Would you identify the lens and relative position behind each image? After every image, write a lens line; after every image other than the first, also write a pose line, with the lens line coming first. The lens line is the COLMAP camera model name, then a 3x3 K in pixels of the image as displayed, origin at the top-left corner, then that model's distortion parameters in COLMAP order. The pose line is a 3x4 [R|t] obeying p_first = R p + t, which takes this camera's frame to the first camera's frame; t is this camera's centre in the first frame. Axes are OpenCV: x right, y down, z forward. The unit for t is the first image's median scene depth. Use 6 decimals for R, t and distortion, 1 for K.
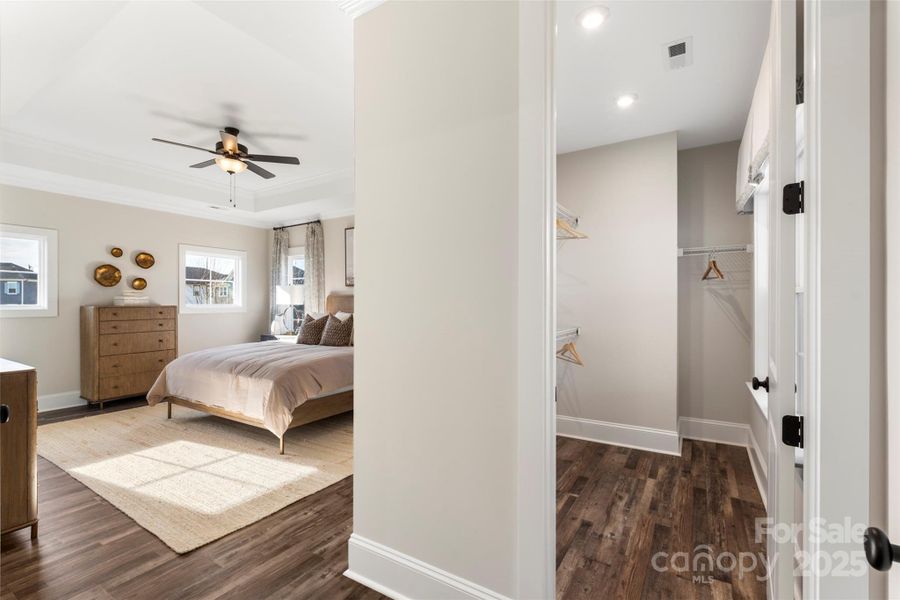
lens RADIAL K [[398.2, 0, 450.0], [0, 398.2, 300.7], [0, 0, 1]] dist [0.002955, 0.000471]
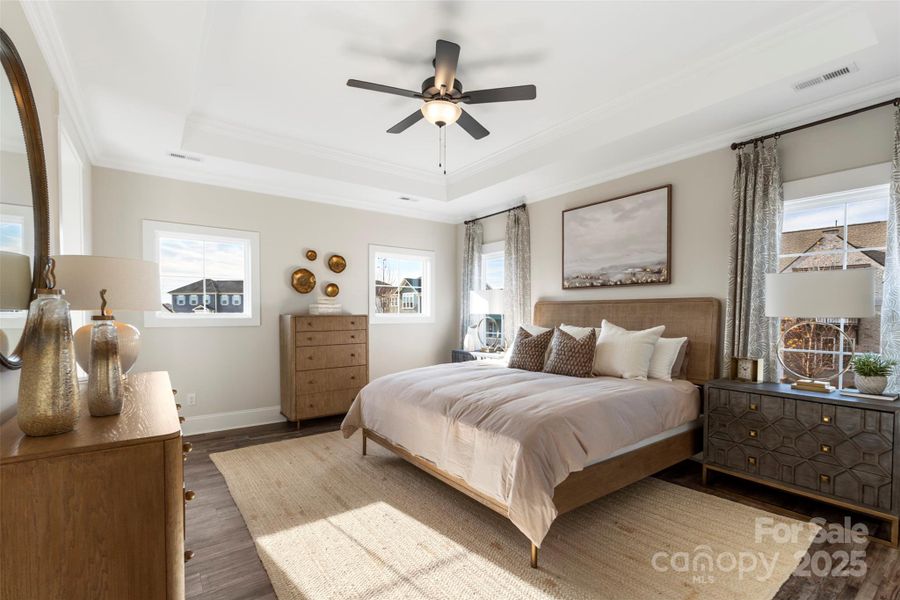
lens RADIAL K [[403.3, 0, 451.6], [0, 403.3, 318.7], [0, 0, 1]] dist [0.000800, 0.000121]
pose [[0.932549, 0.008397, -0.360947, -0.216812], [-0.001023, 0.999787, 0.020614, 0.002756], [0.361043, -0.018854, 0.932359, 0.271338]]
